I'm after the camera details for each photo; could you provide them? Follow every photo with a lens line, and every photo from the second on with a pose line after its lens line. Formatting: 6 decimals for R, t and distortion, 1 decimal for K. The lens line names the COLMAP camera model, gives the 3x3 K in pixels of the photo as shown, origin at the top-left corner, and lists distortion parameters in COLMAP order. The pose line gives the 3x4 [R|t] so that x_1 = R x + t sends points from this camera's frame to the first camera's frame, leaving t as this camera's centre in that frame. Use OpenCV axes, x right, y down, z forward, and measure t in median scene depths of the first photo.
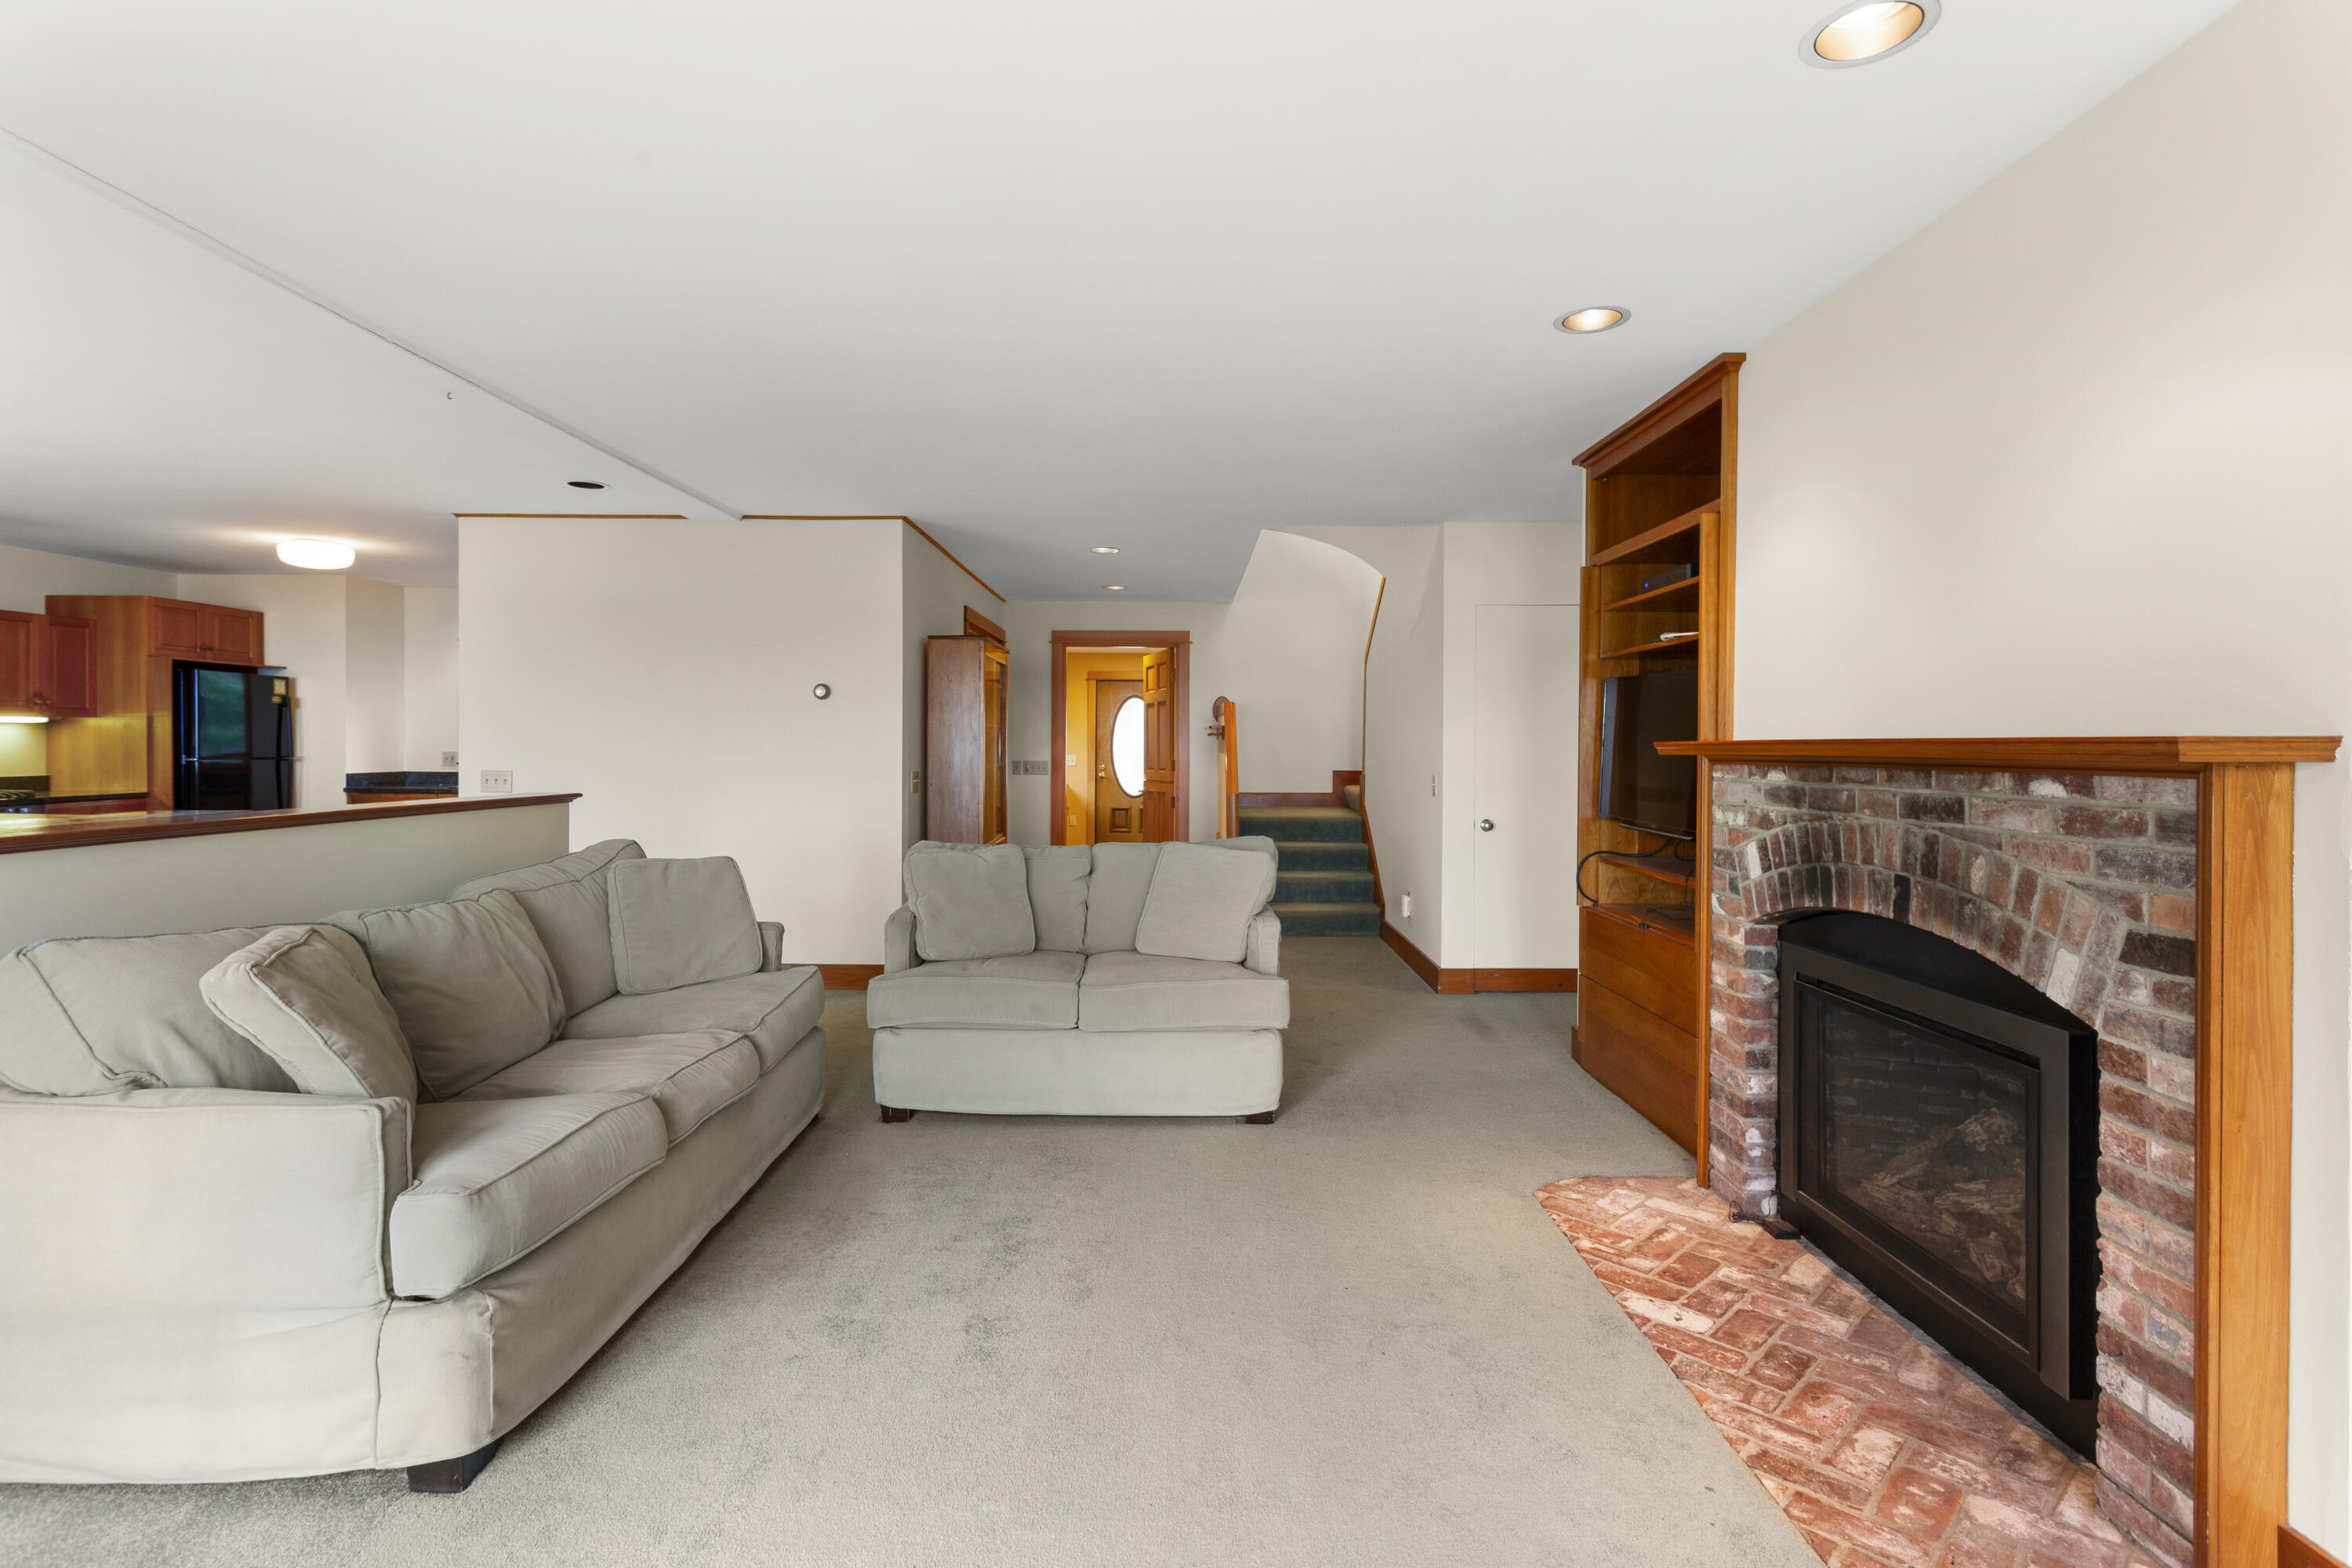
lens RADIAL K [[1126.3, 0, 1177.1], [0, 1126.3, 759.8], [0, 0, 1]] dist [0.004981, 0.000874]
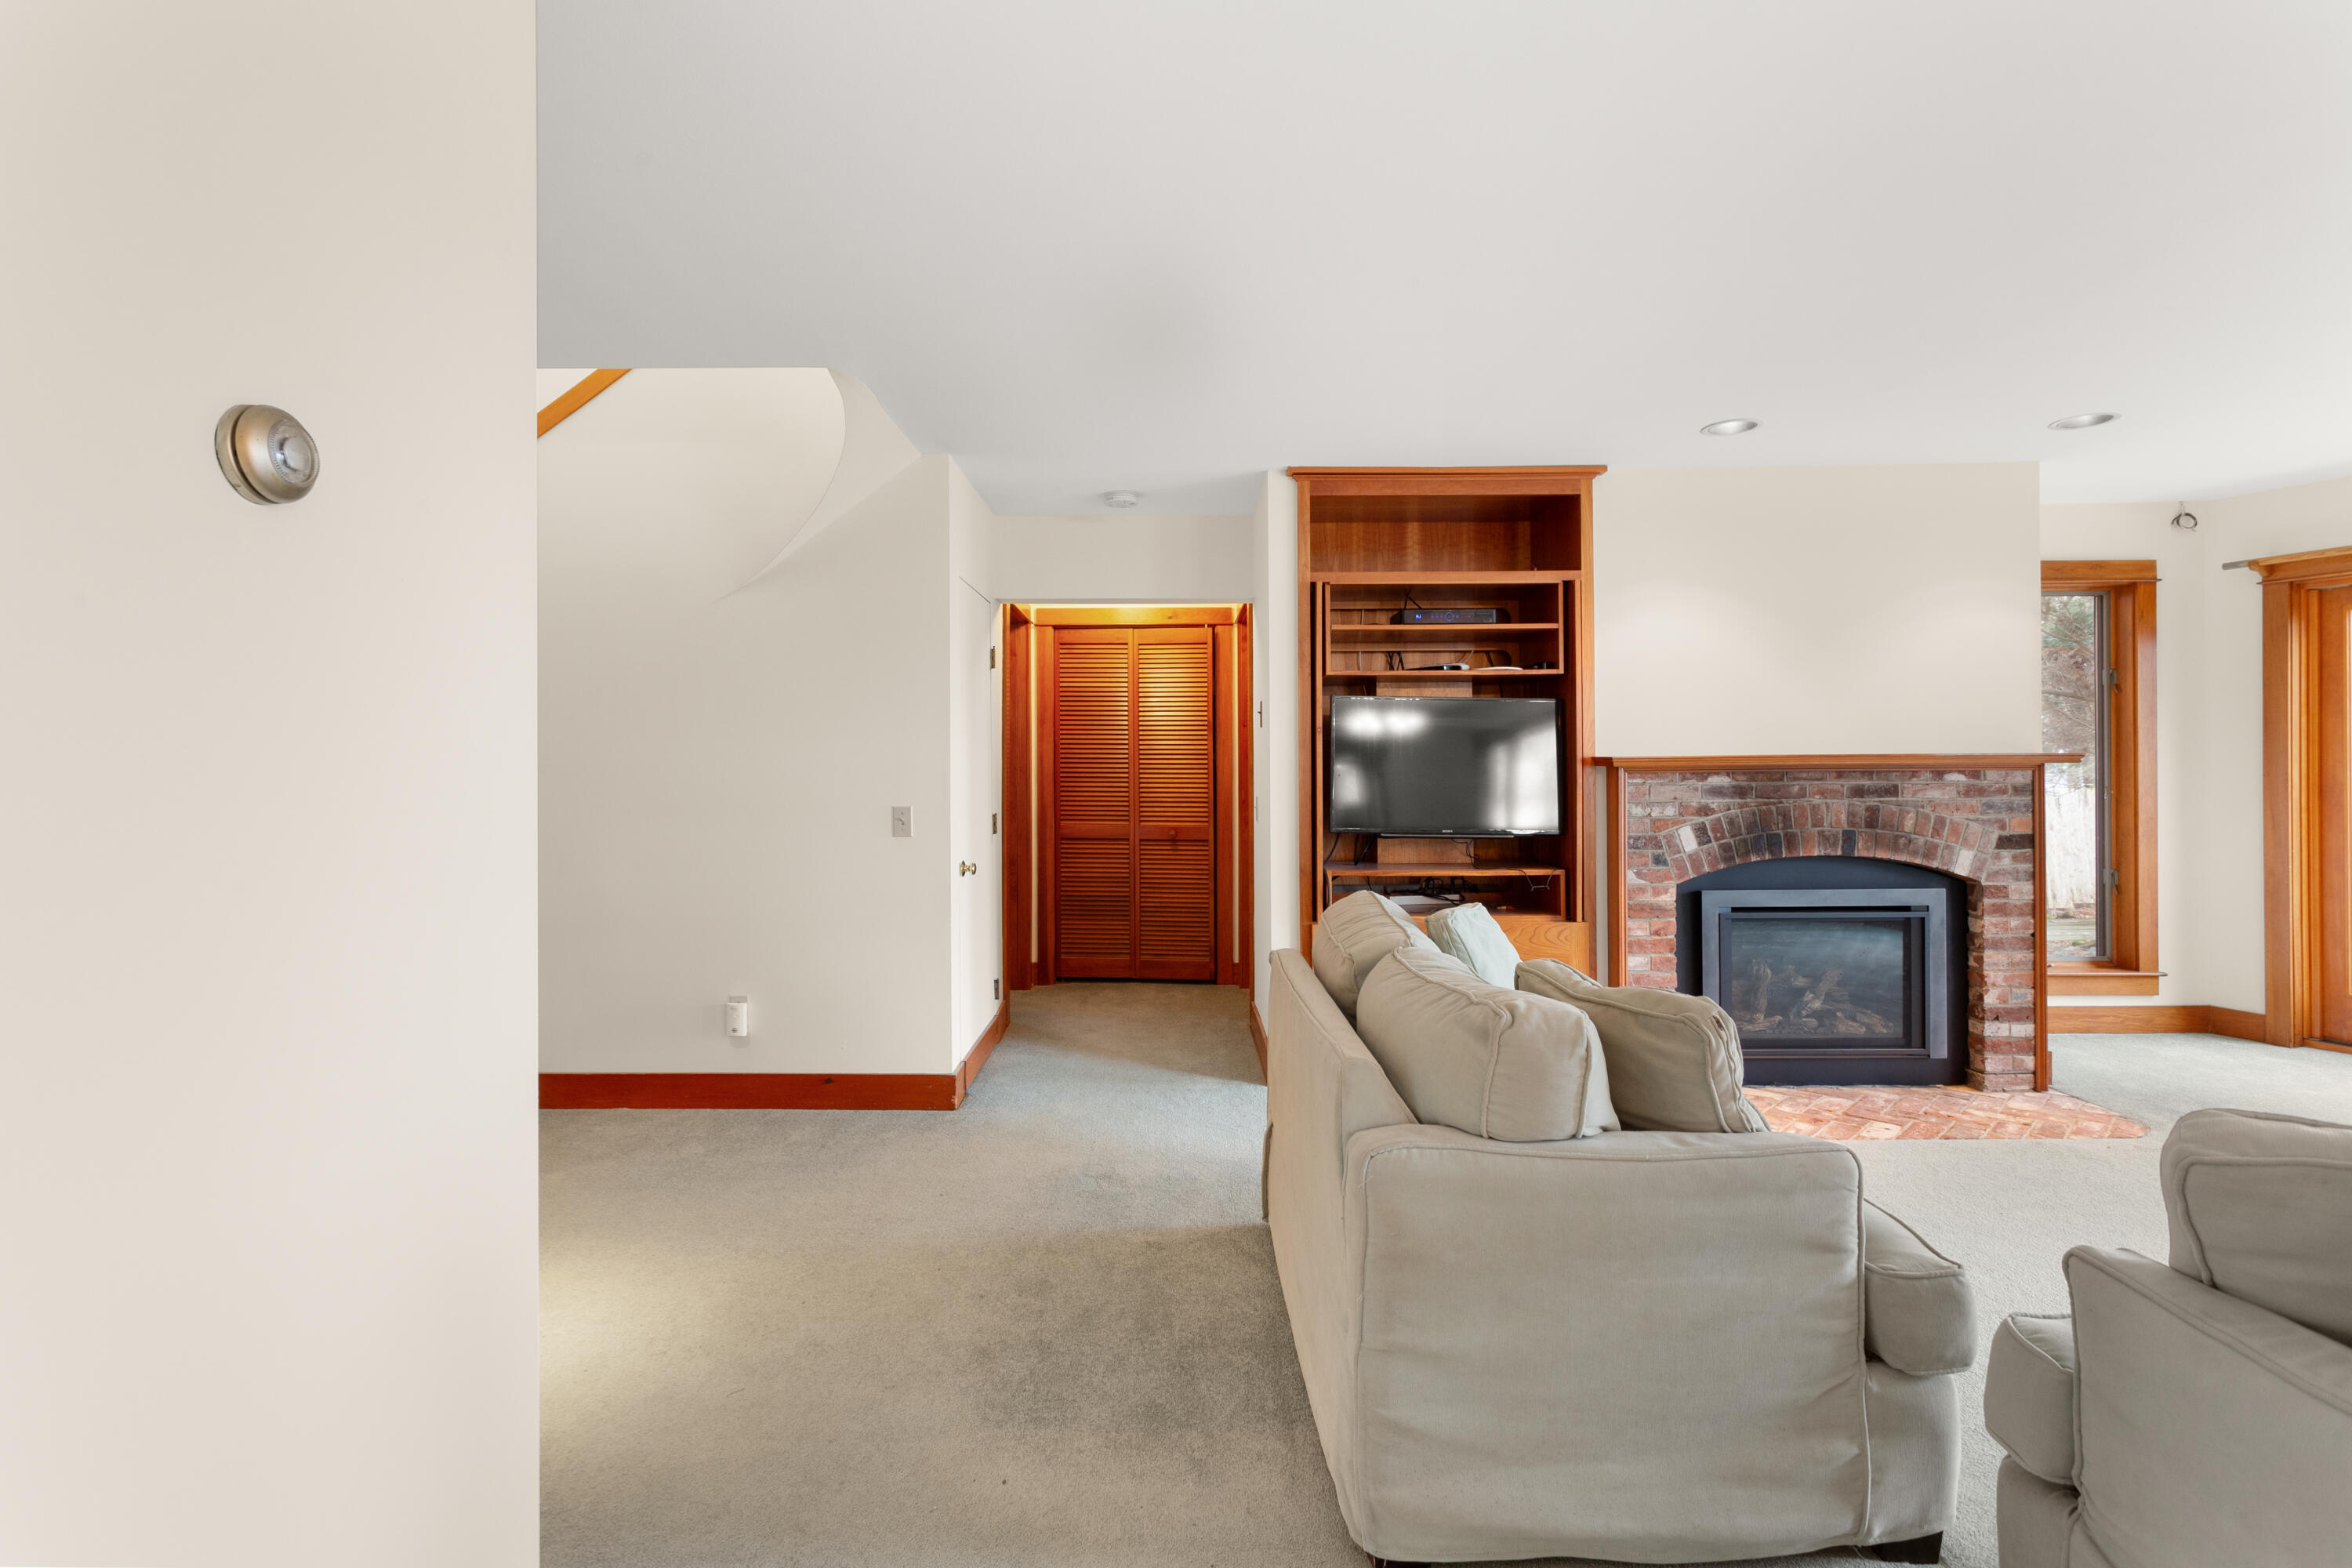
lens RADIAL K [[1126.3, 0, 1160.3], [0, 1126.3, 760.9], [0, 0, 1]] dist [0.004981, 0.000874]
pose [[0.009130, 0.004475, 0.999948, -1.360293], [0.019055, 0.999808, -0.004649, -0.023866], [-0.999777, 0.019097, 0.009043, 2.411534]]
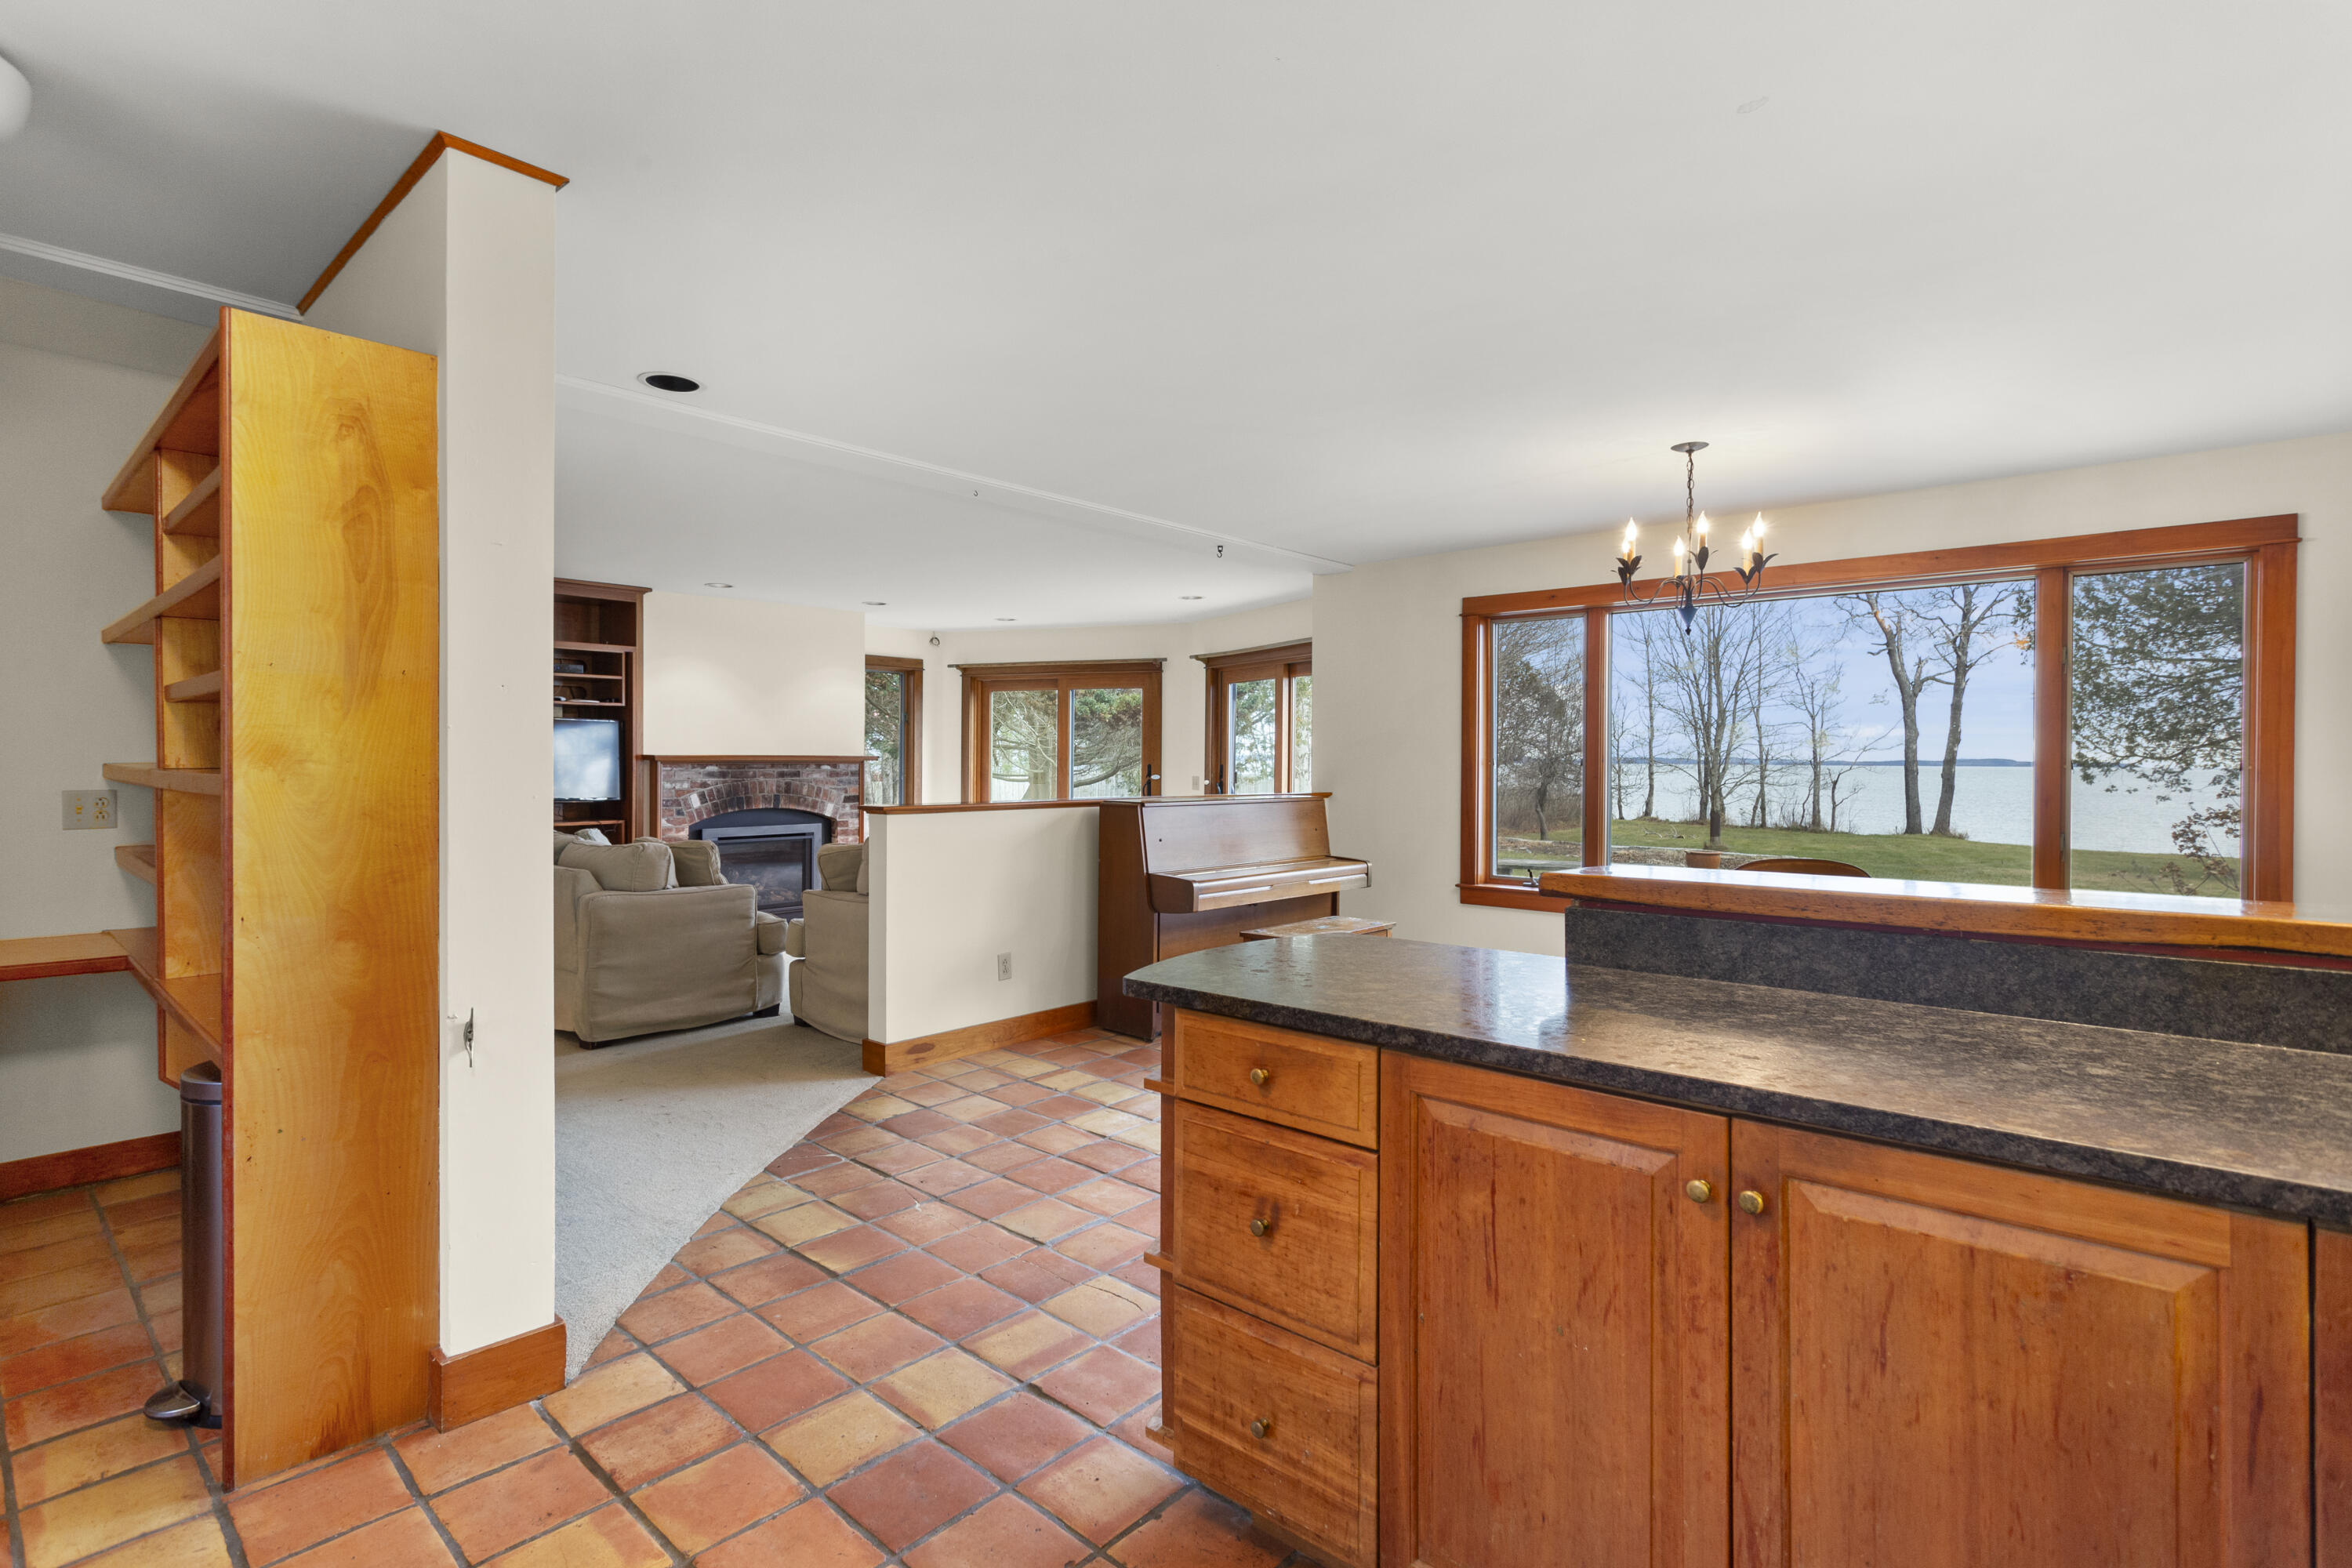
lens RADIAL K [[1126.3, 0, 1162.1], [0, 1126.3, 764.5], [0, 0, 1]] dist [0.004981, 0.000874]
pose [[-0.740034, -0.007417, 0.672528, -2.977965], [0.003777, 0.999878, 0.015183, -0.043809], [-0.672559, 0.013776, -0.739916, 3.205885]]
